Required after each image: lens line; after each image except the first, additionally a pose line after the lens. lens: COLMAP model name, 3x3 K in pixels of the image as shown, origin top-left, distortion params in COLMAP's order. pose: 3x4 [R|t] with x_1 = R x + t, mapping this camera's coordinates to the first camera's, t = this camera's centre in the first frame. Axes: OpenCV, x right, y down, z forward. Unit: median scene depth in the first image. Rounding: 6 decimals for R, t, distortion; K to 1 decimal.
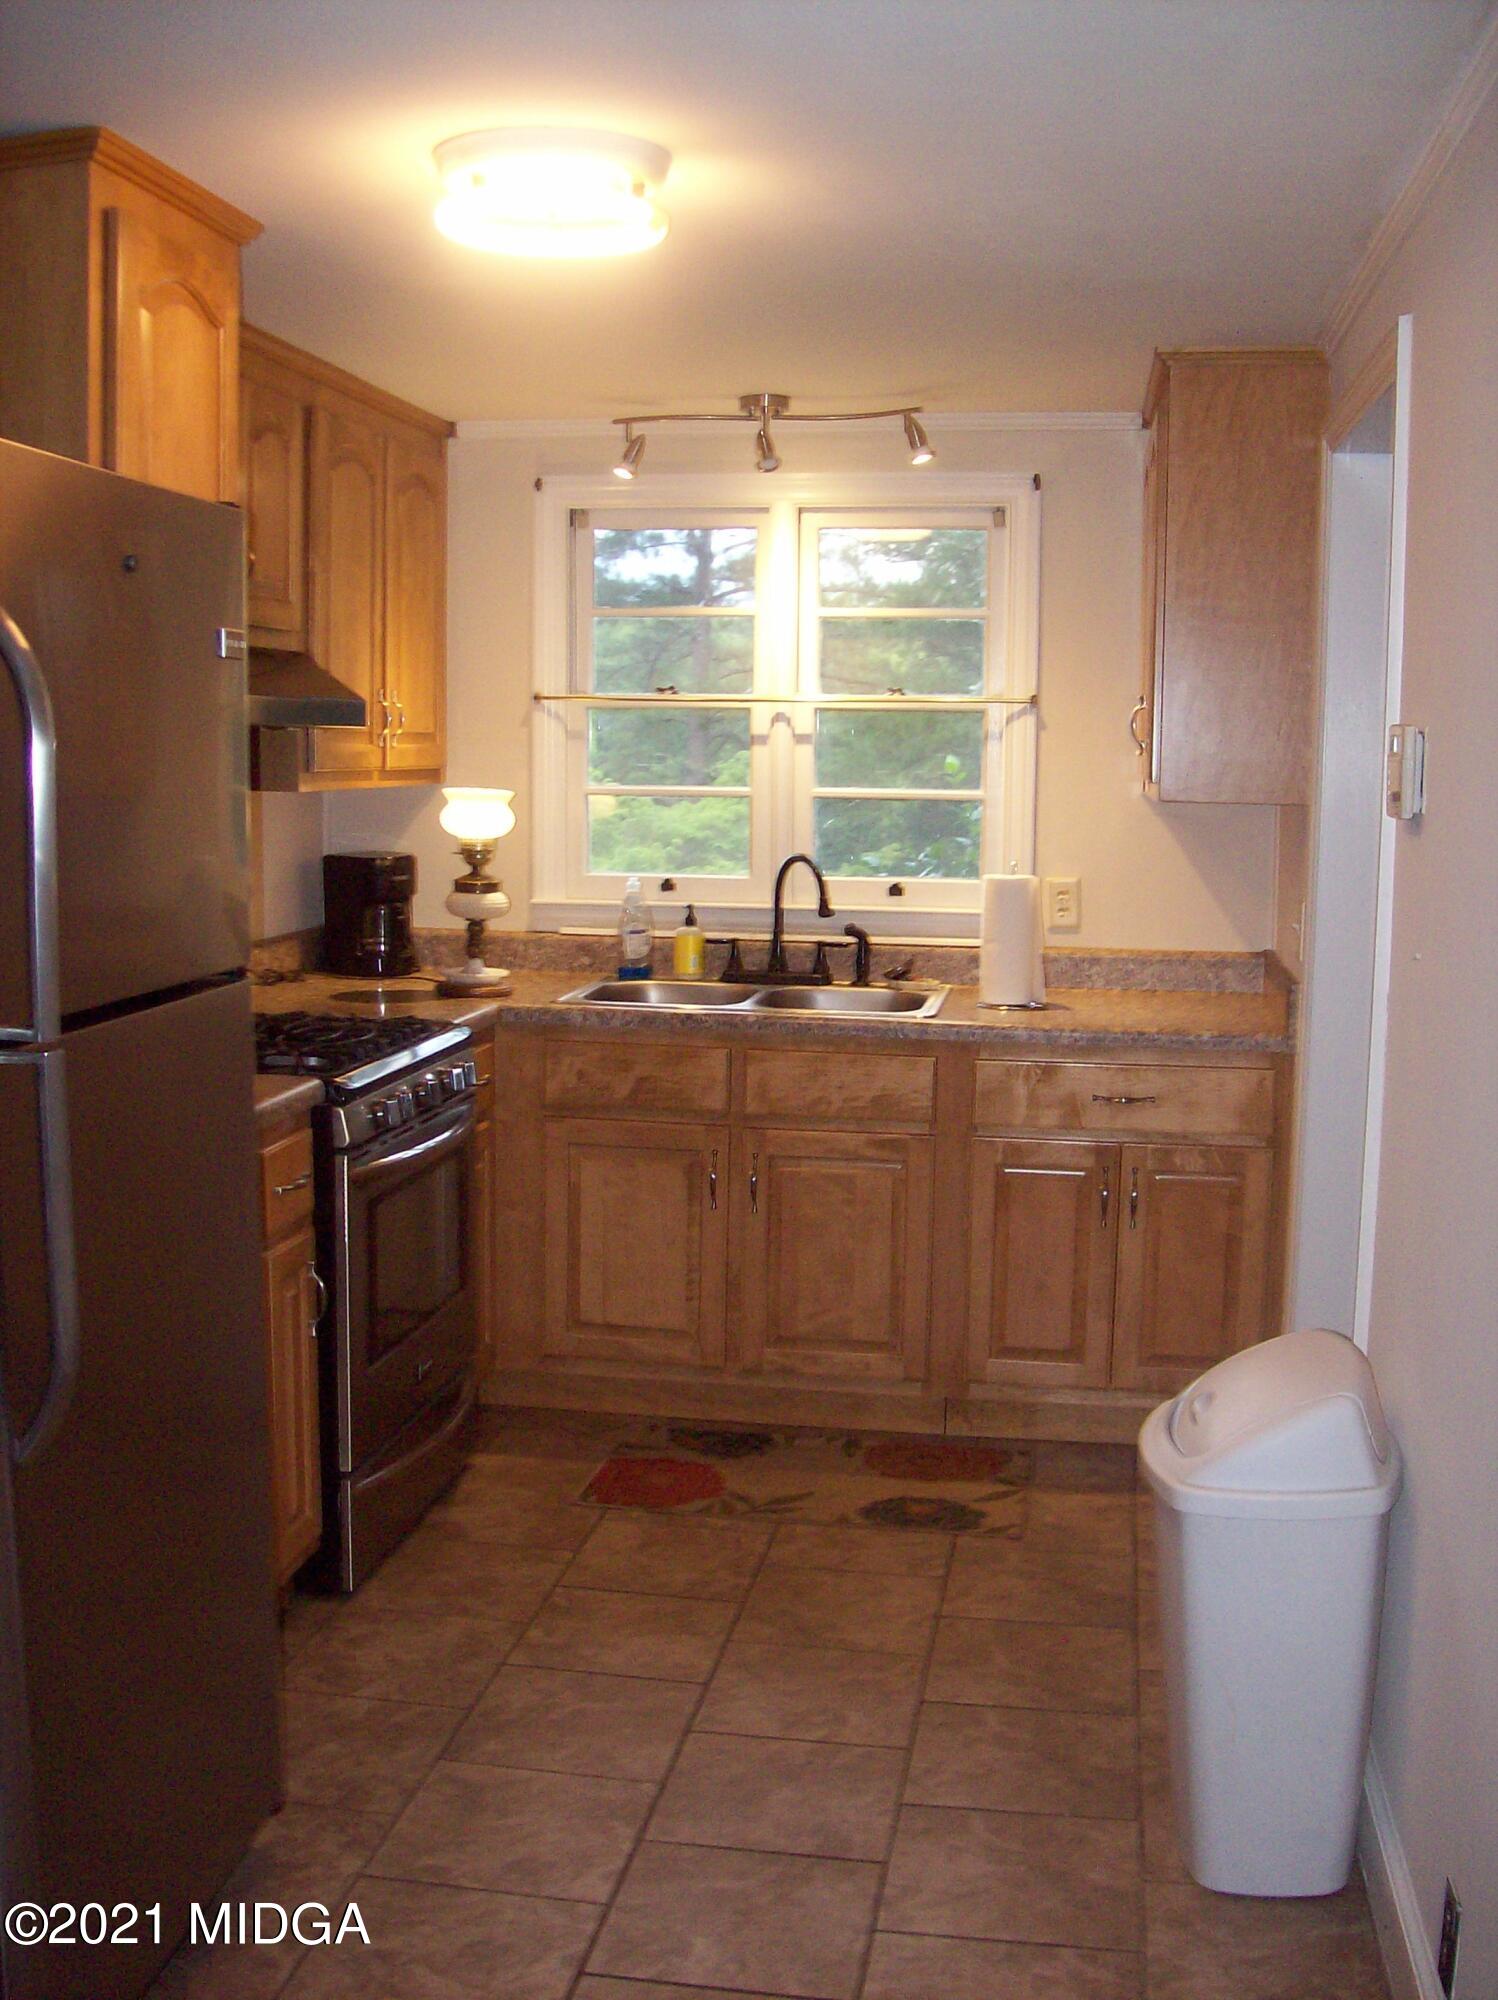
lens RADIAL K [[2105.4, 0, 755.1], [0, 2105.4, 998.0], [0, 0, 1]] dist [-0.138169, 0.000000]
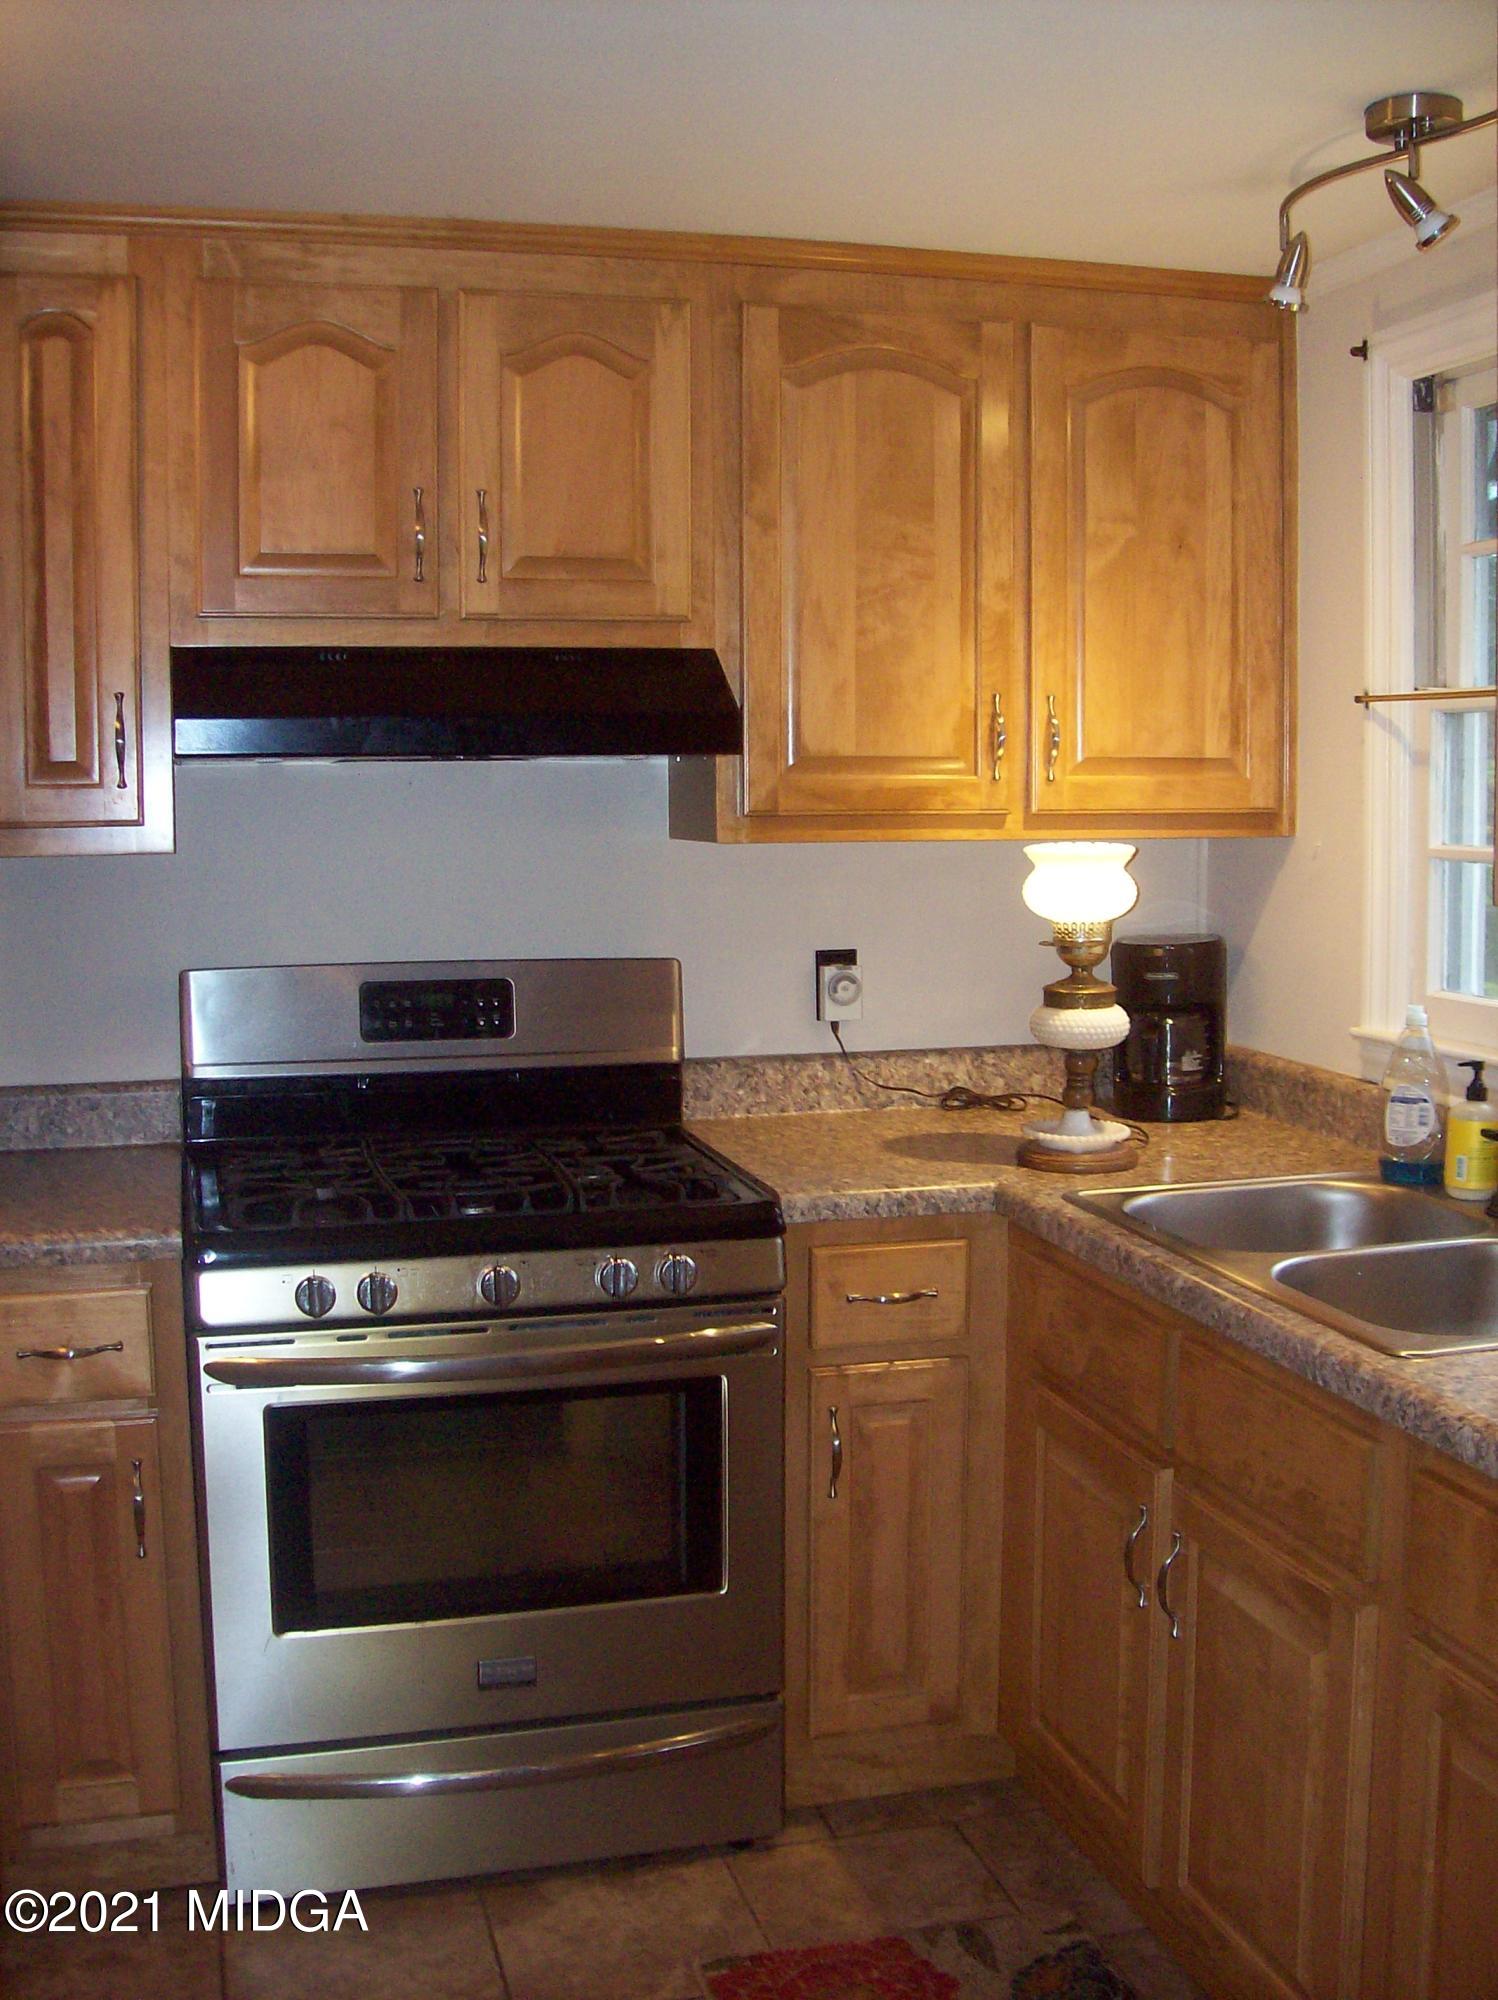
lens RADIAL K [[2105.4, 0, 750.7], [0, 2105.4, 1003.3], [0, 0, 1]] dist [-0.138169, 0.000000]
pose [[0.412296, 0.077736, -0.907728, 0.410590], [-0.090689, 0.994906, 0.044010, -0.071279], [0.906525, 0.064176, 0.417245, 0.645282]]
